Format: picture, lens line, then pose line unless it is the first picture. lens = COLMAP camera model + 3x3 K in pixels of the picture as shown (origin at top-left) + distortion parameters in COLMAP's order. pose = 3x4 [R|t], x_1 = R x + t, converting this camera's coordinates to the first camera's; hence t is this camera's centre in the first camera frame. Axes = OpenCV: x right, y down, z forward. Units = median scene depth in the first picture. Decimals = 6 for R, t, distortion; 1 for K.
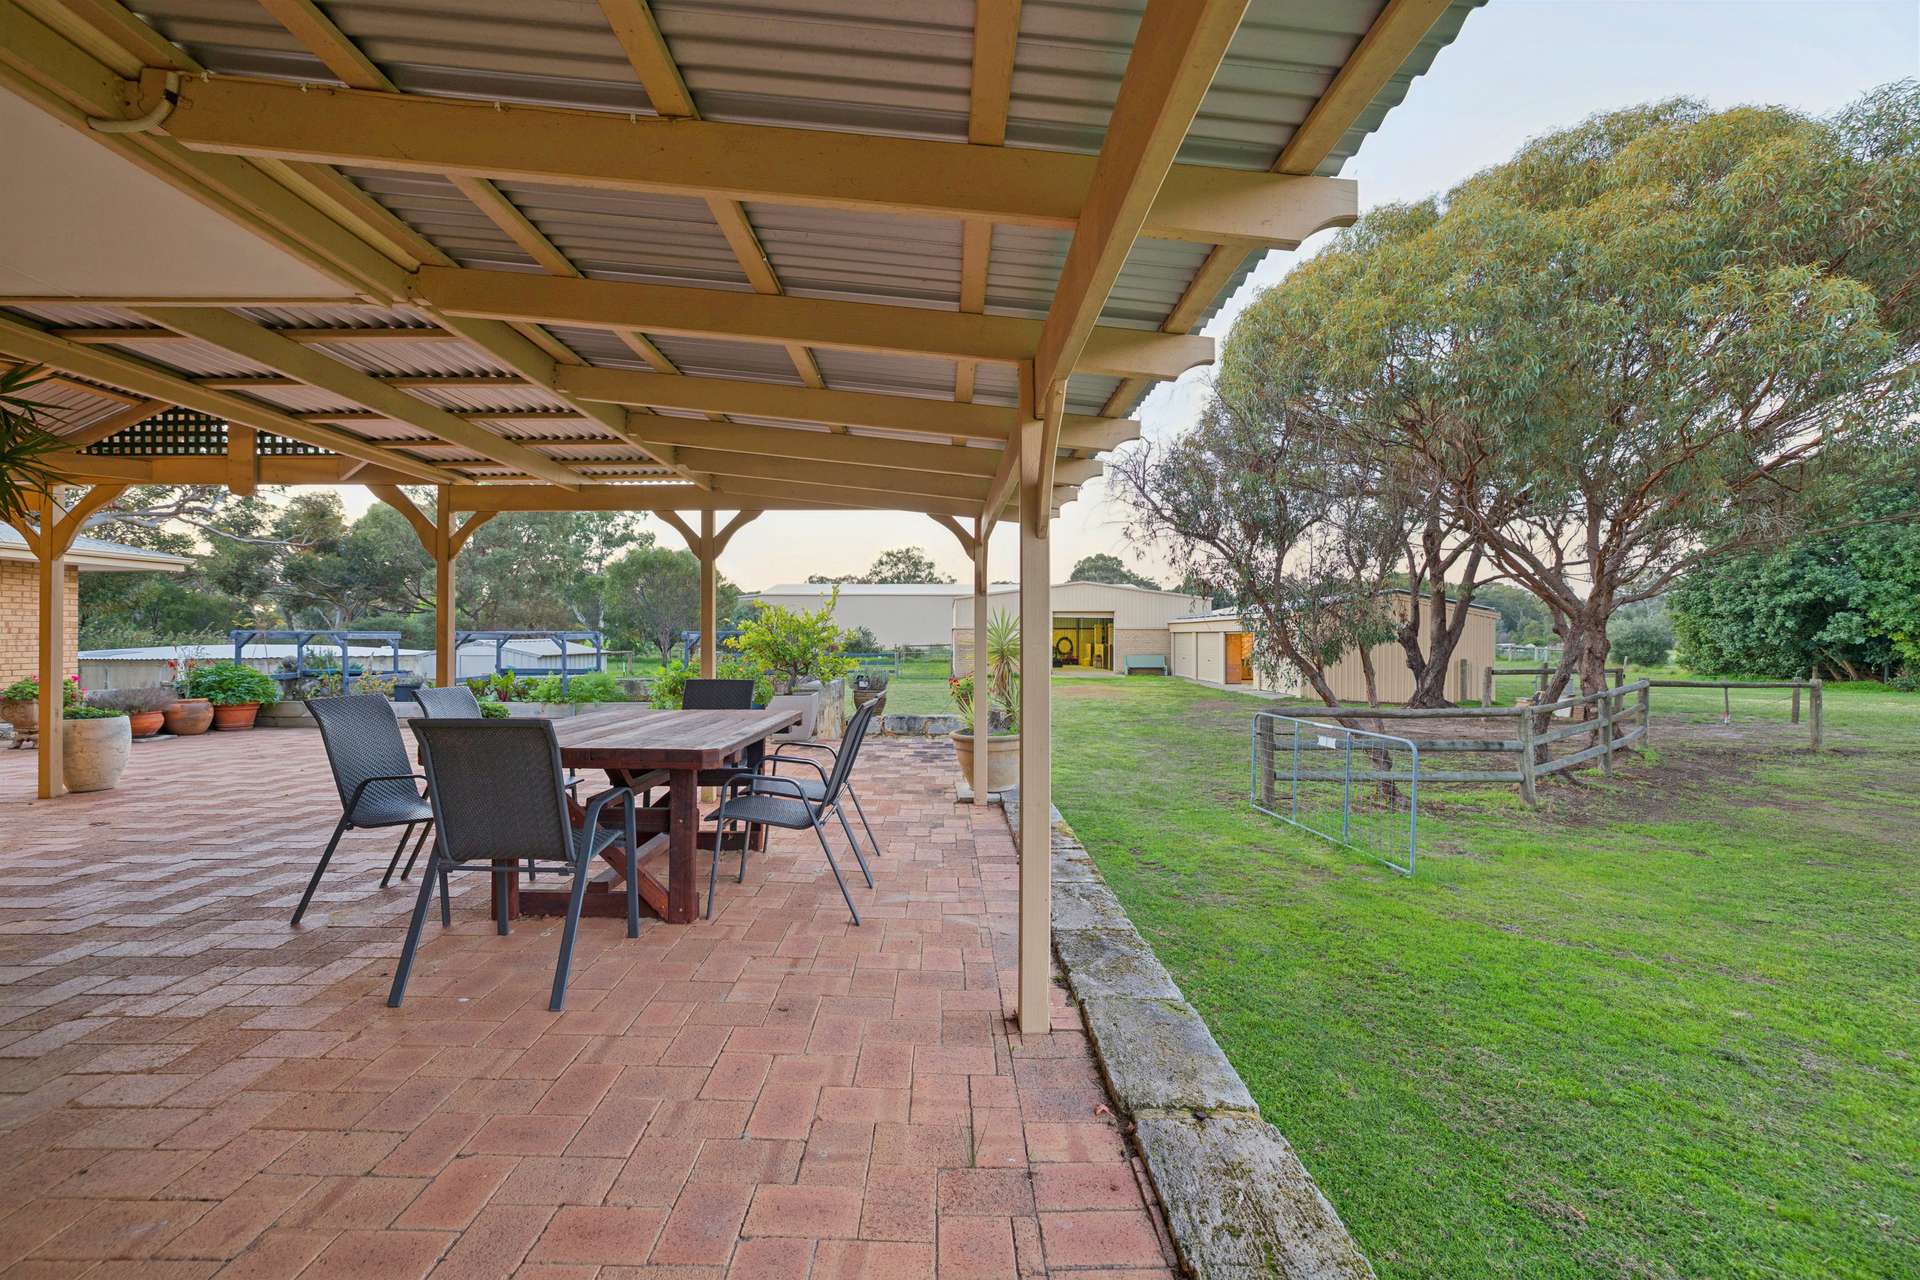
lens RADIAL K [[818.8, 0, 947.4], [0, 818.8, 633.0], [0, 0, 1]] dist [-0.017909, 0.010308]
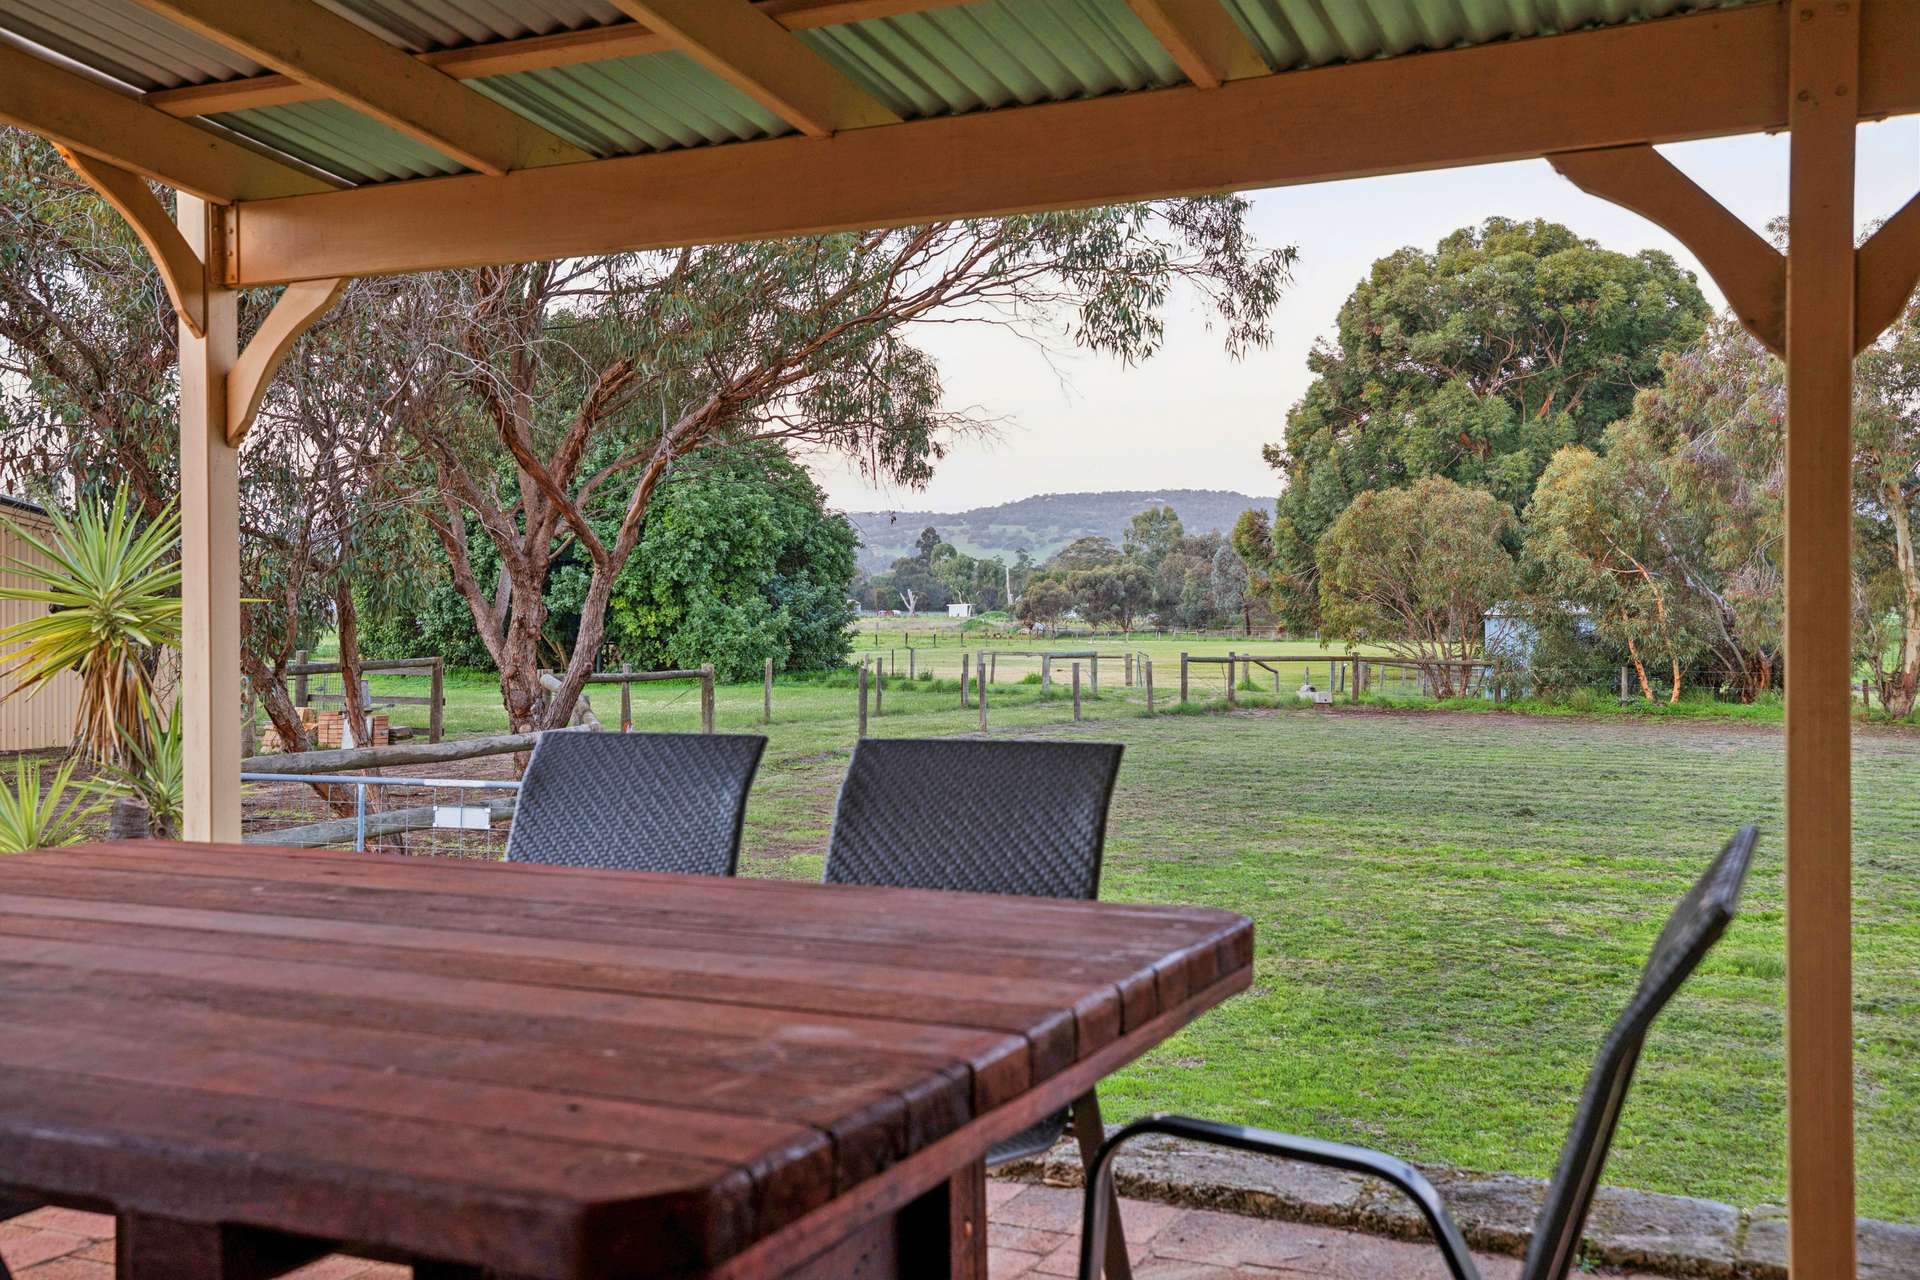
lens RADIAL K [[1828.3, 0, 960.0], [0, 1828.3, 640.0], [0, 0, 1]] dist [0.012197, 0.012629]
pose [[0.426769, -0.016065, 0.904218, -0.217820], [-0.004056, 0.999798, 0.019678, 0.007781], [-0.904352, -0.012065, 0.426617, 0.192672]]
